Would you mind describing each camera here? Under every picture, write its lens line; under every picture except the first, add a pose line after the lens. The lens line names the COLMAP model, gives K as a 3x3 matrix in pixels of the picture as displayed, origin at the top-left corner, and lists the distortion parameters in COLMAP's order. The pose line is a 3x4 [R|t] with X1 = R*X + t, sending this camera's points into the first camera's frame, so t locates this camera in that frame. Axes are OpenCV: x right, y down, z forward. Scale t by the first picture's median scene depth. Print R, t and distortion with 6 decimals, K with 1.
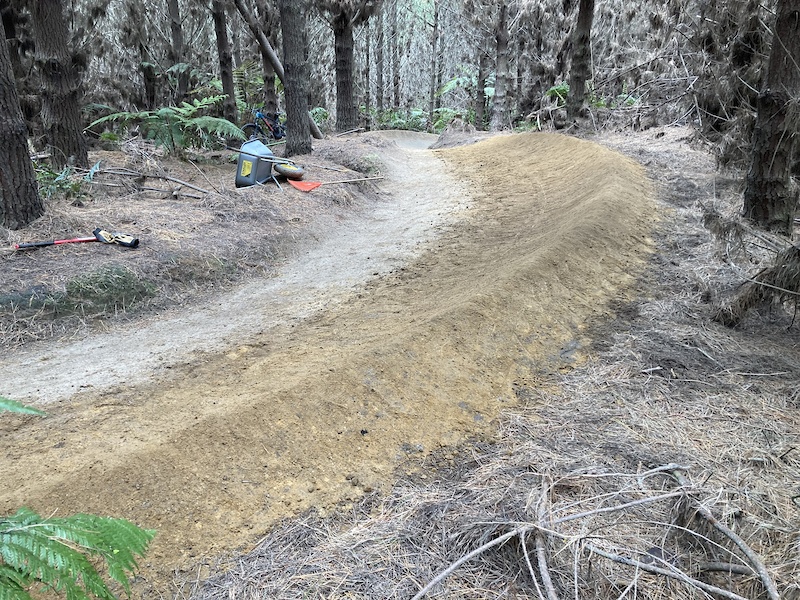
lens RADIAL K [[644.2, 0, 382.6], [0, 644.2, 303.4], [0, 0, 1]] dist [0.022944, -0.003573]
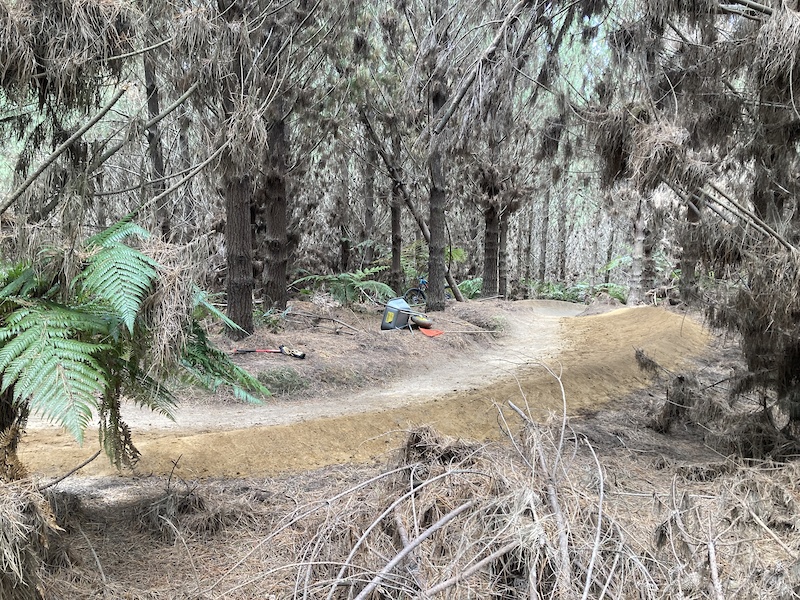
lens RADIAL K [[644.2, 0, 382.6], [0, 644.2, 303.4], [0, 0, 1]] dist [0.022944, -0.003573]
pose [[0.958751, 0.055041, -0.278867, 0.149729], [-0.123041, 0.964759, -0.232598, 0.080799], [0.256237, 0.257316, 0.931736, -0.281856]]
